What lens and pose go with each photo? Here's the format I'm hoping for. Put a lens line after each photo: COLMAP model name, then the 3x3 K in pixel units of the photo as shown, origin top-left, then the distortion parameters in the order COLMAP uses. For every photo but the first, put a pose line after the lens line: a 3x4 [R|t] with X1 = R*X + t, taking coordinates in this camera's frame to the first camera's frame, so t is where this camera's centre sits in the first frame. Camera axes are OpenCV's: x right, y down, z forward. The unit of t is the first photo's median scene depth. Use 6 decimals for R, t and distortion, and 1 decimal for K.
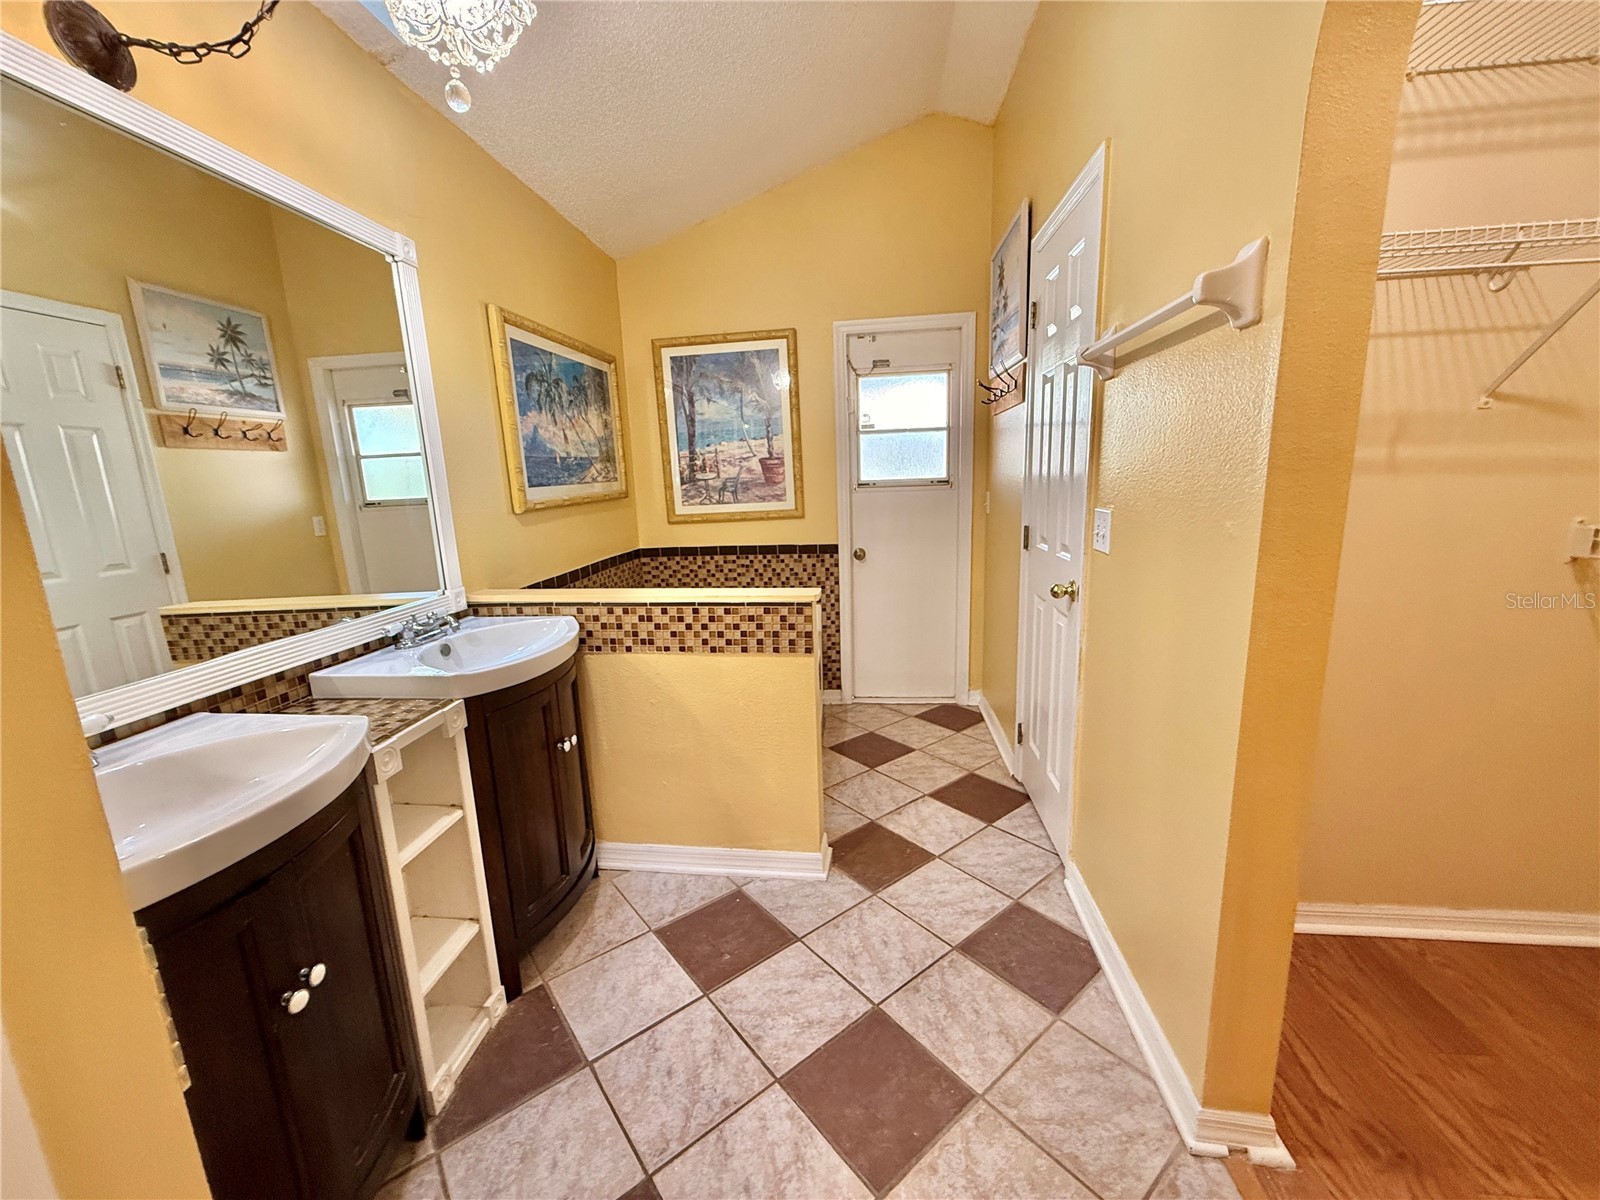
lens RADIAL K [[636.4, 0, 798.1], [0, 636.4, 602.4], [0, 0, 1]] dist [-0.000458, 0.000176]
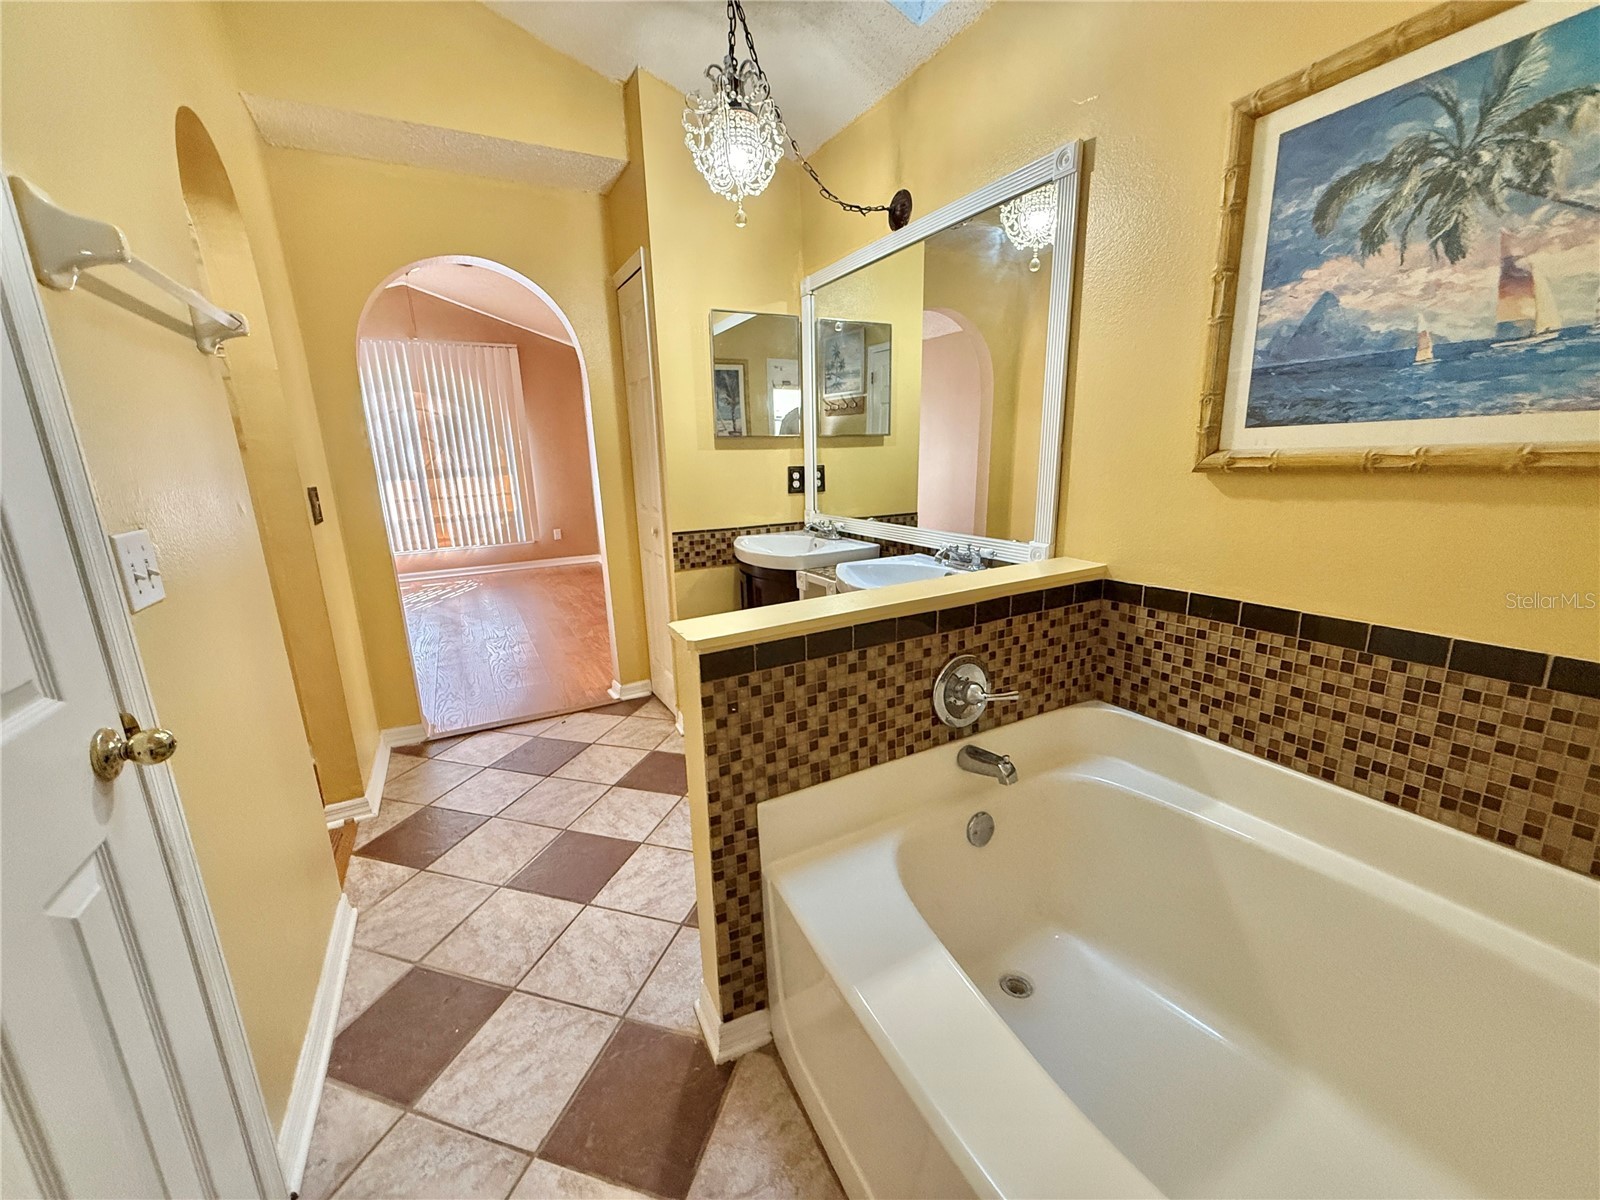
lens RADIAL K [[636.4, 0, 798.1], [0, 636.4, 602.4], [0, 0, 1]] dist [-0.000458, 0.000176]
pose [[-0.820723, 0.191870, -0.538144, 0.214351], [-0.052530, 0.912590, 0.405487, -0.243948], [0.568906, 0.361061, -0.738905, 1.232626]]
